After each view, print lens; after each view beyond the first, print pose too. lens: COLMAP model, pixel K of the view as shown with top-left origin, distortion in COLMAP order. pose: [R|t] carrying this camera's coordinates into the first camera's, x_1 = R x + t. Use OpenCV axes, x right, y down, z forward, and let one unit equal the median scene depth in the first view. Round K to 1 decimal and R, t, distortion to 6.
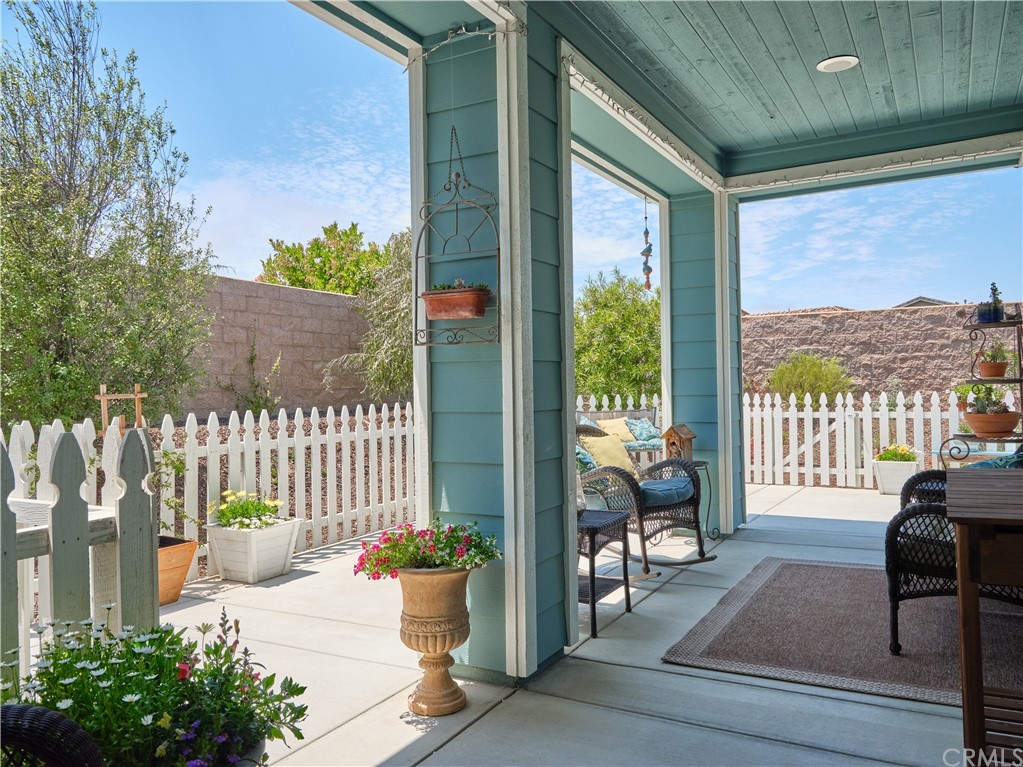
lens RADIAL K [[791.8, 0, 512.9], [0, 791.8, 382.0], [0, 0, 1]] dist [-0.002544, -0.000658]
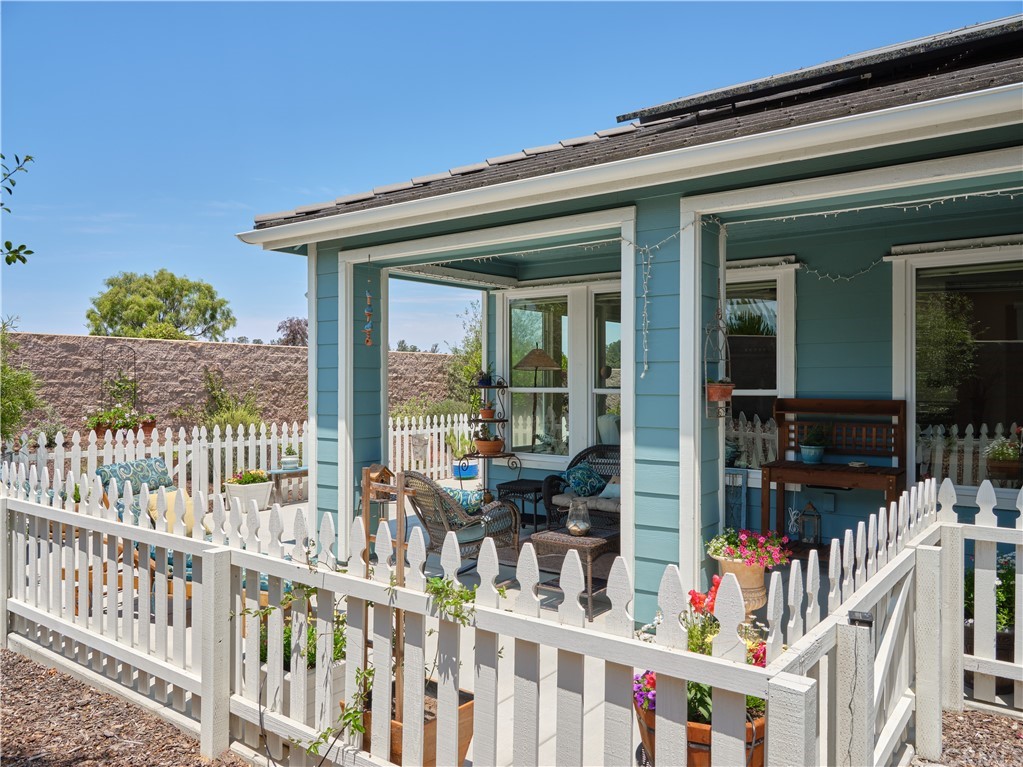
lens RADIAL K [[791.8, 0, 511.1], [0, 791.8, 386.7], [0, 0, 1]] dist [-0.002544, -0.000658]
pose [[0.137346, 0.013077, 0.990437, -0.409011], [-0.007163, 0.999900, -0.012208, -0.020667], [-0.990497, -0.005418, 0.137426, 0.297185]]
